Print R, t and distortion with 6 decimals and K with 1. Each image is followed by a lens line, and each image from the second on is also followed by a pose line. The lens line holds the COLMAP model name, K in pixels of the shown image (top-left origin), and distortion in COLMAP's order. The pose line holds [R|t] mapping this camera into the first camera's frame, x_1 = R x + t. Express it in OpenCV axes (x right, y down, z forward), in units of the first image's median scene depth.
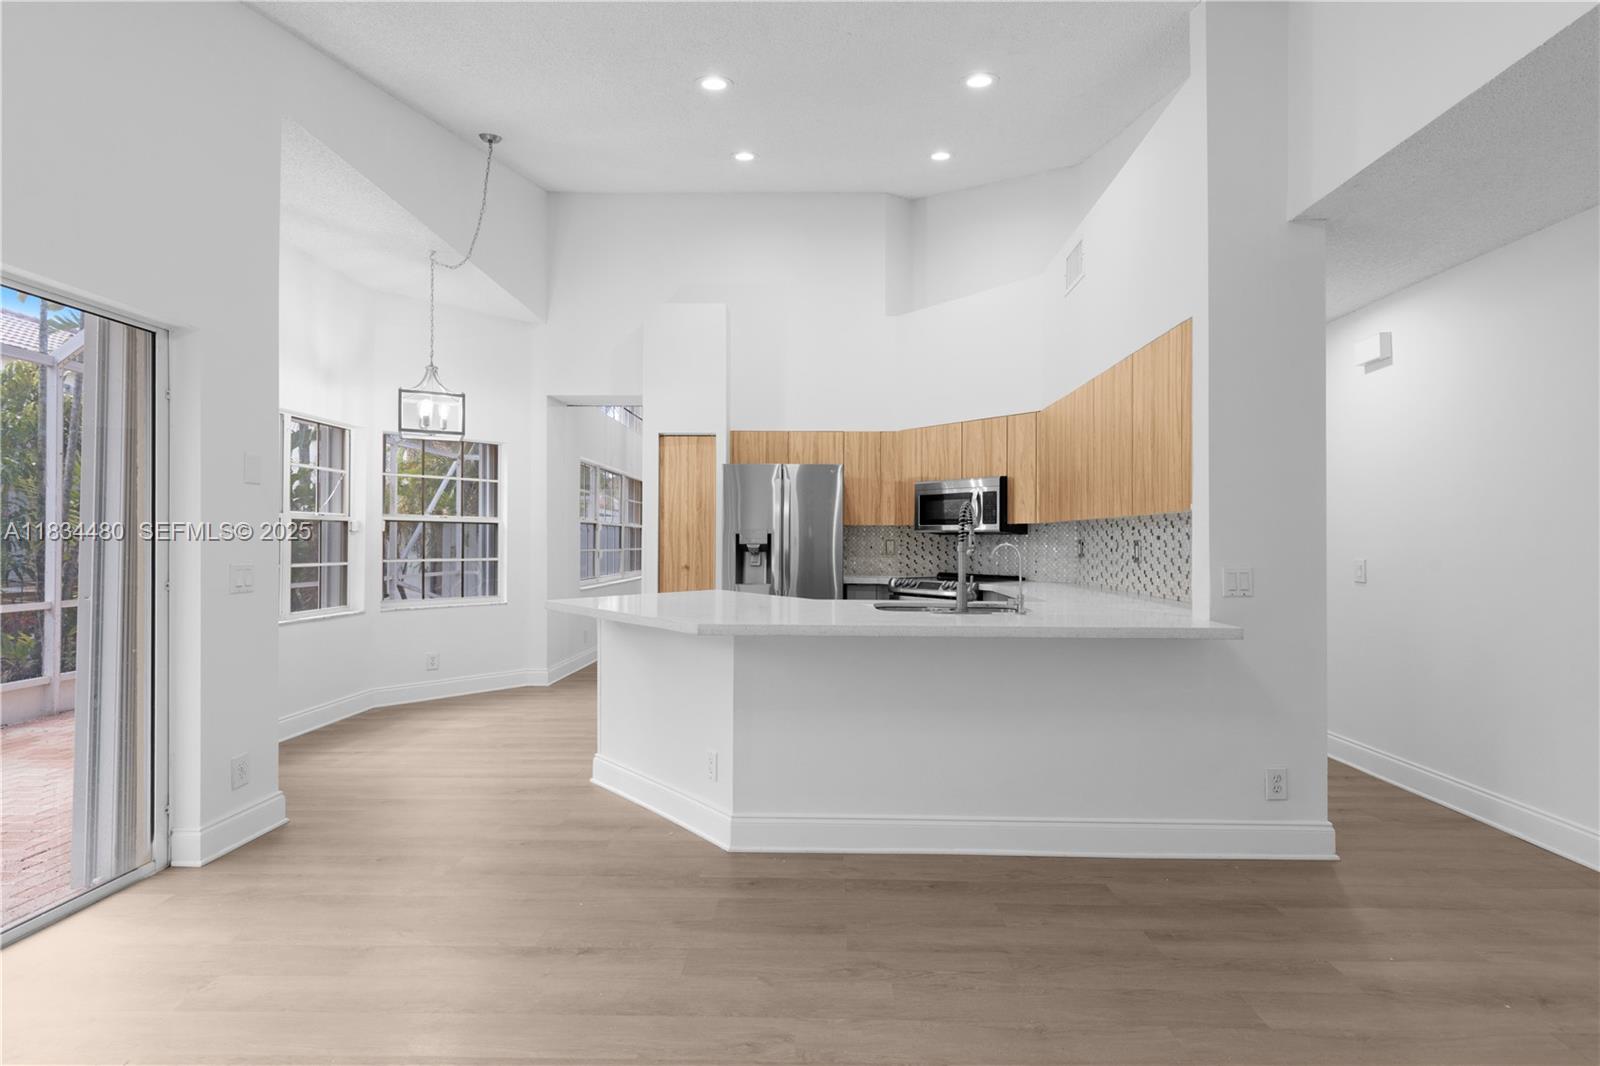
lens RADIAL K [[706.7, 0, 801.0], [0, 706.7, 538.1], [0, 0, 1]] dist [0.002176, 0.000082]
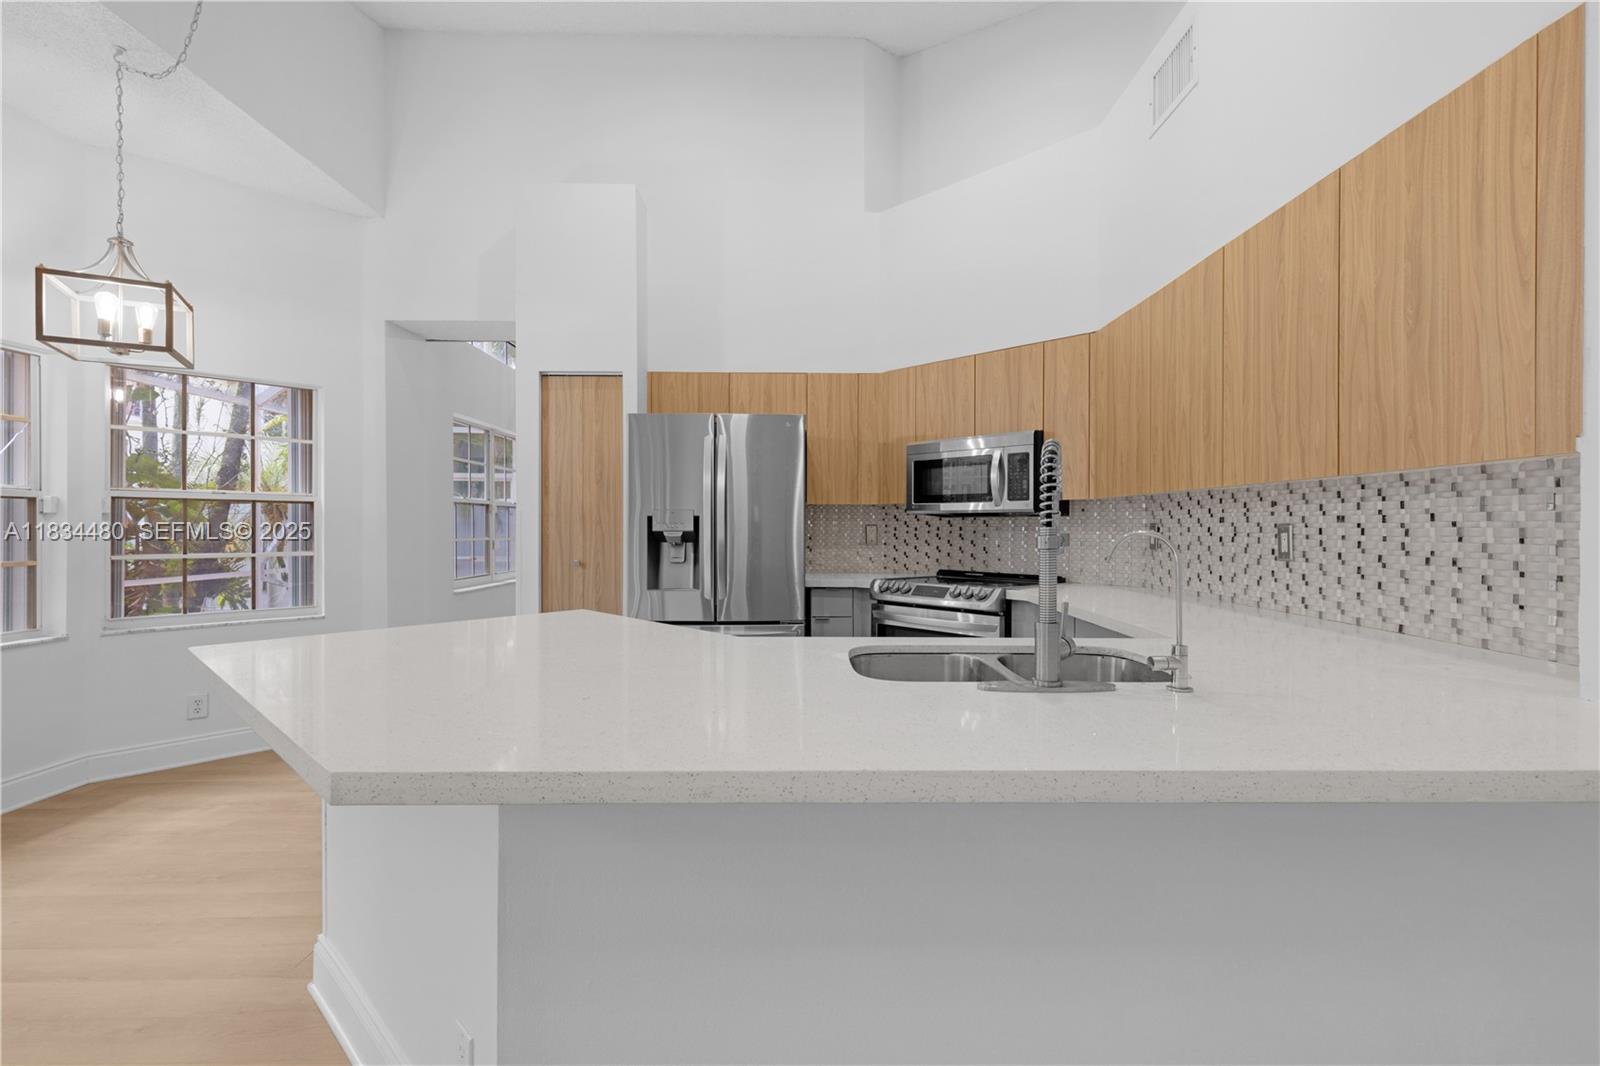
lens RADIAL K [[711.6, 0, 805.3], [0, 711.6, 530.0], [0, 0, 1]] dist [0.009428, -0.000490]
pose [[0.999136, -0.002773, 0.041465, 0.033244], [0.002407, 0.999958, 0.008856, 0.001825], [-0.041488, -0.008749, 0.999101, 0.322857]]
